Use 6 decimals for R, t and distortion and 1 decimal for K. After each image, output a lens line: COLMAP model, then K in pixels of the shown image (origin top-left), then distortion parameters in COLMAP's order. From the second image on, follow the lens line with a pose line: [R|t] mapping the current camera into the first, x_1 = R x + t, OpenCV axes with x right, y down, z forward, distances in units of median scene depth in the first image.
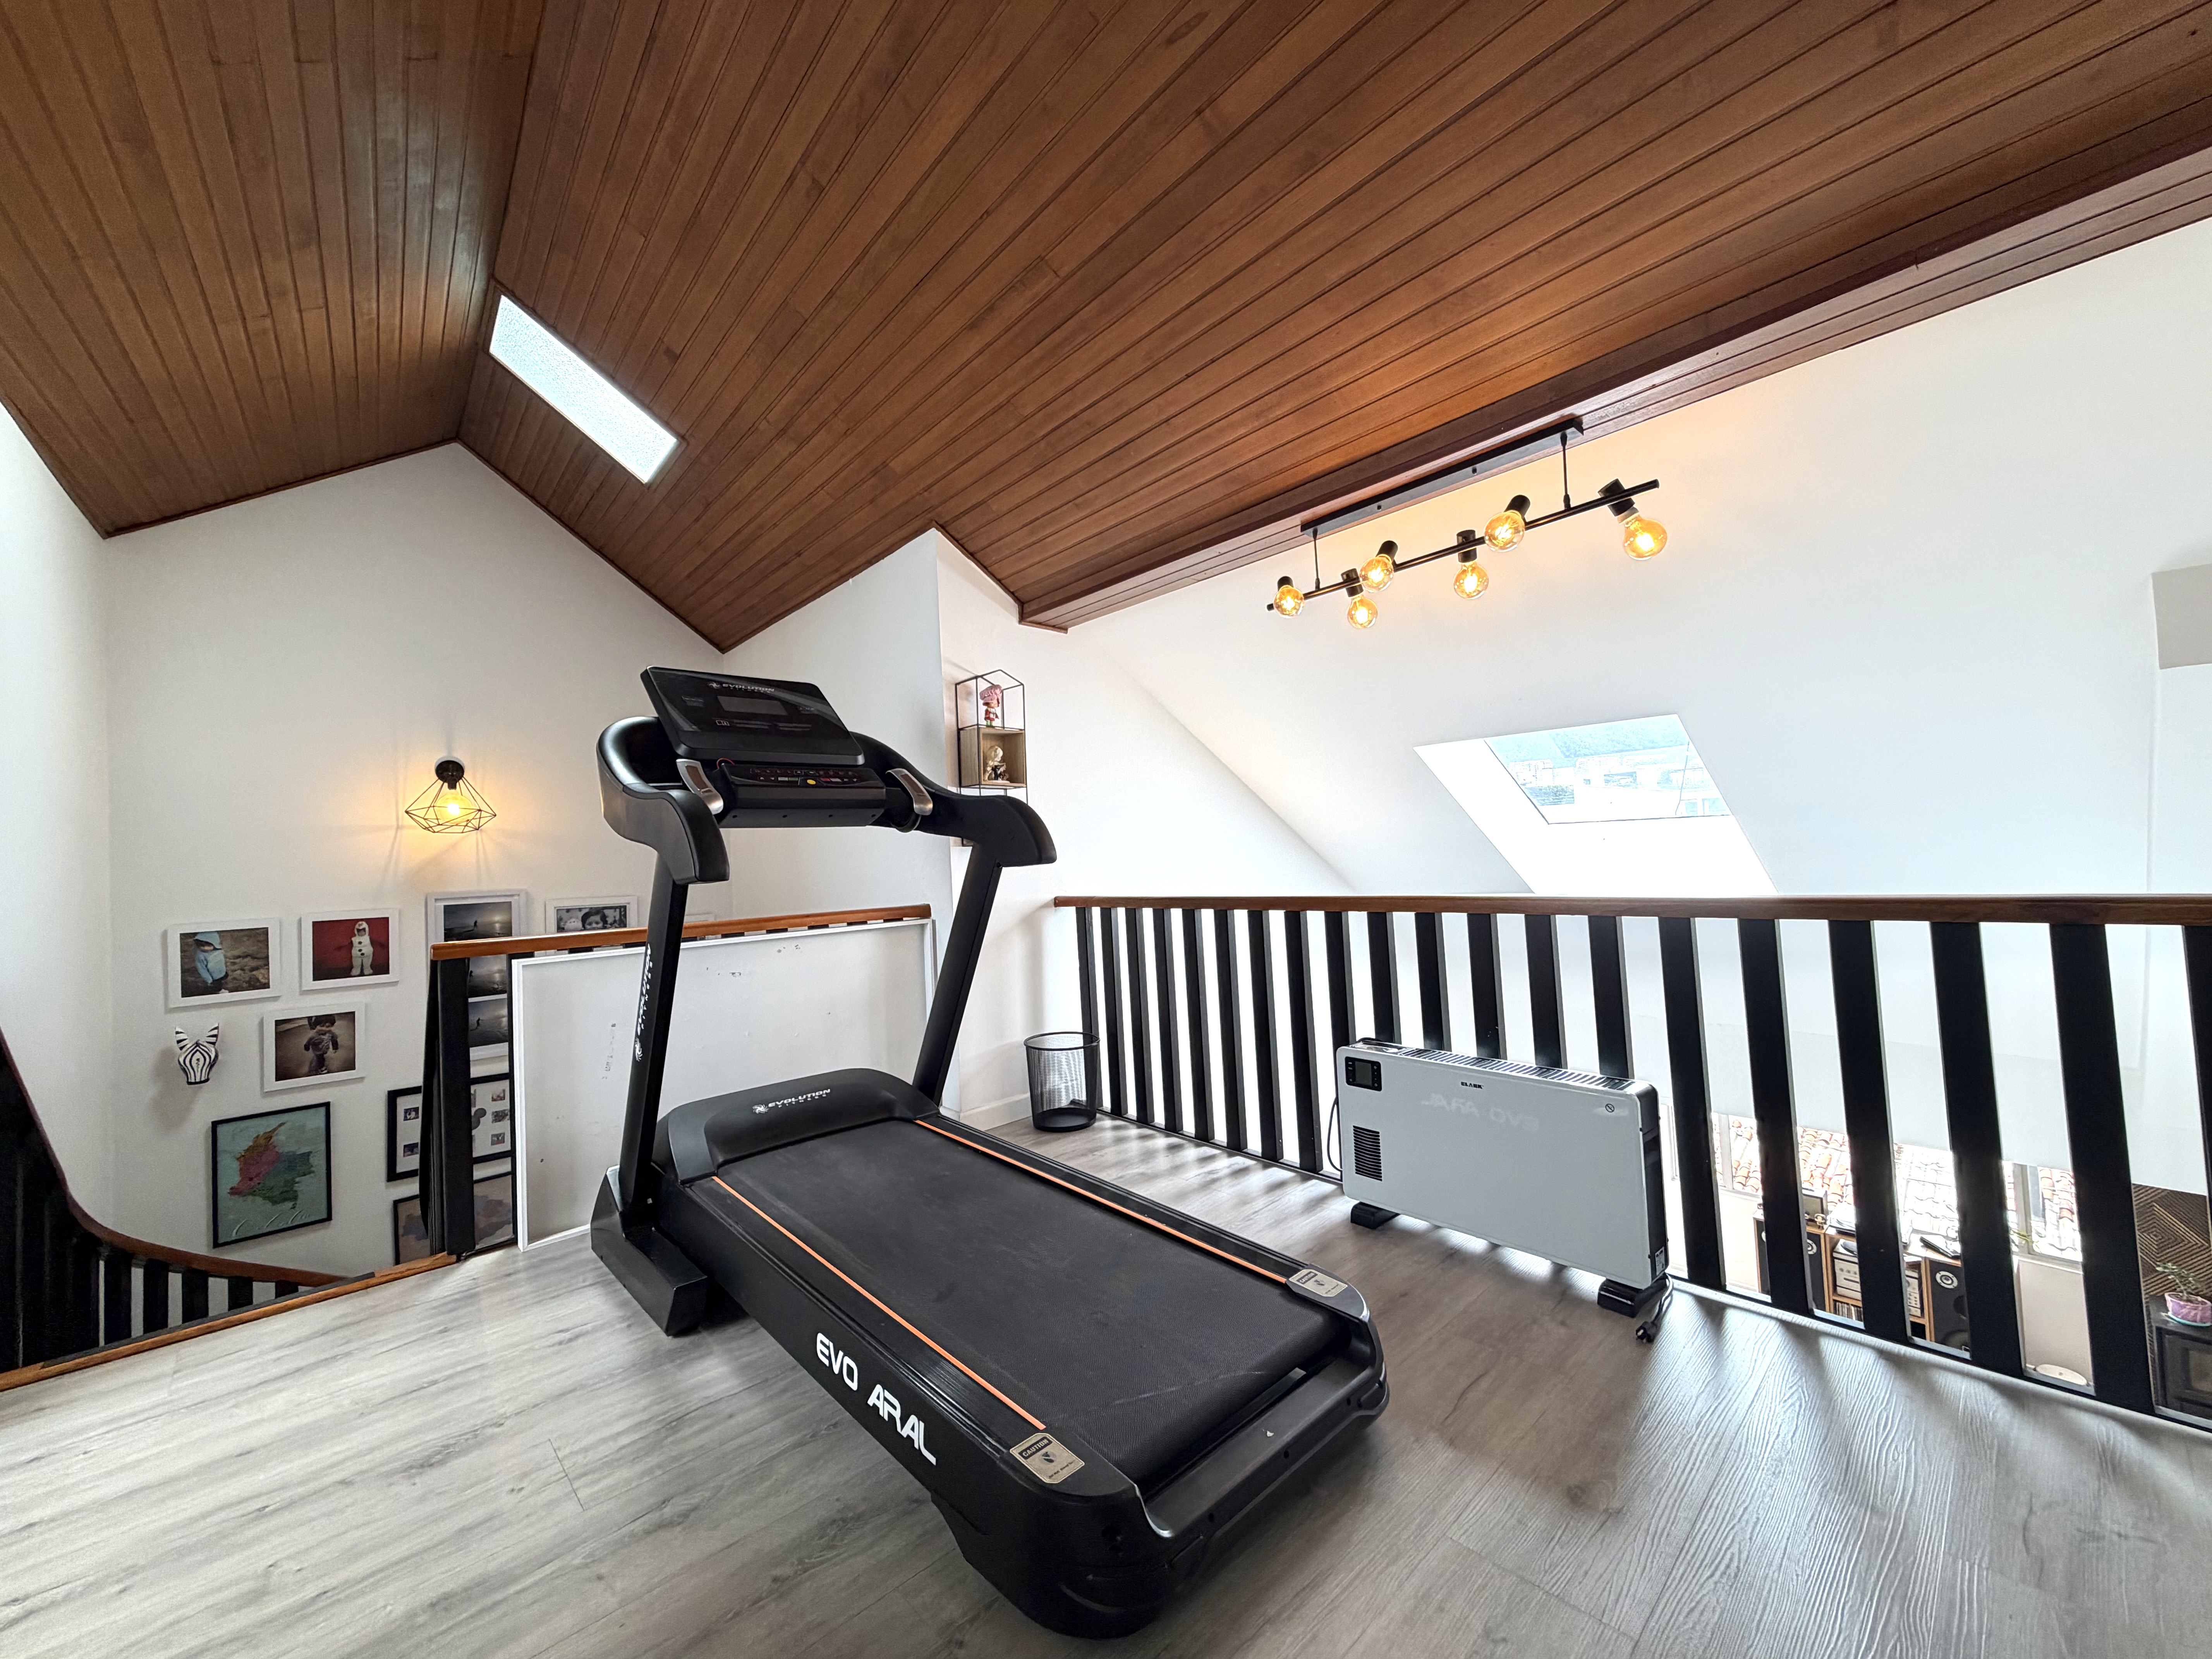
lens RADIAL K [[877.5, 0, 1100.9], [0, 877.5, 826.5], [0, 0, 1]] dist [-0.001054, -0.000682]
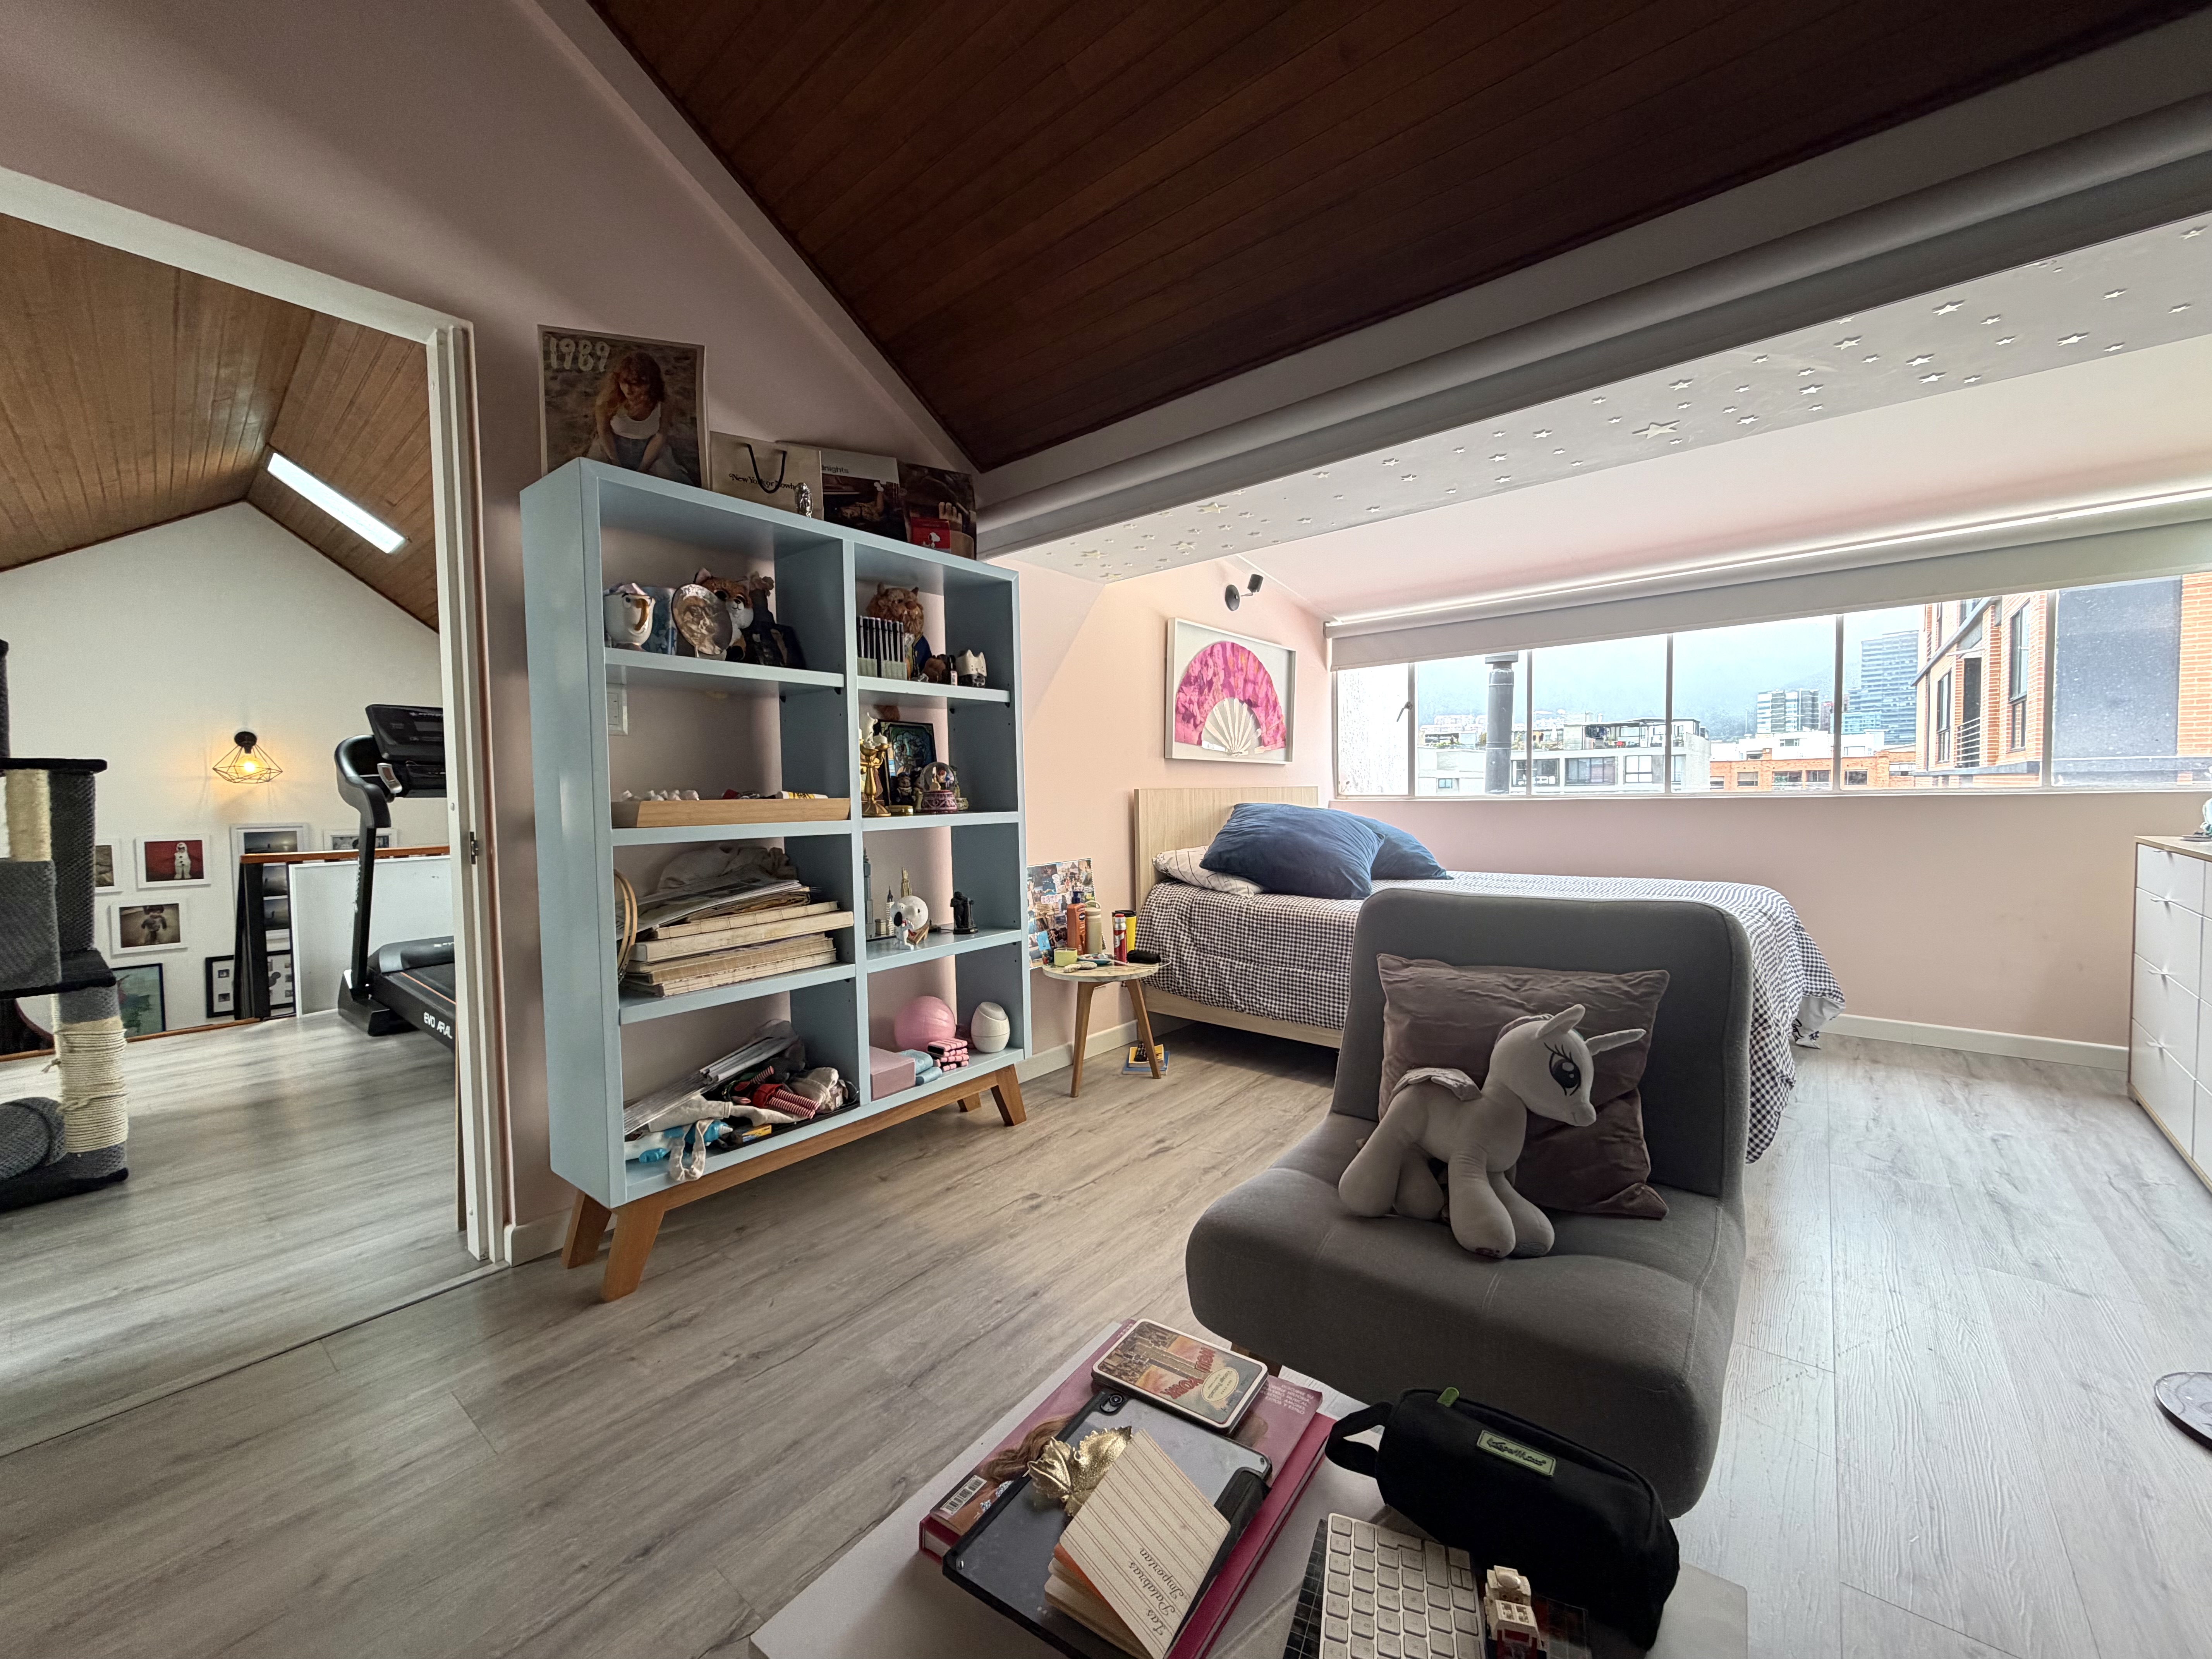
lens RADIAL K [[877.5, 0, 1100.9], [0, 877.5, 826.5], [0, 0, 1]] dist [-0.001054, -0.000682]
pose [[0.990248, 0.024905, 0.137072, 0.491302], [-0.034091, 0.997298, 0.065081, -0.067942], [-0.135080, -0.069119, 0.988421, -0.671827]]
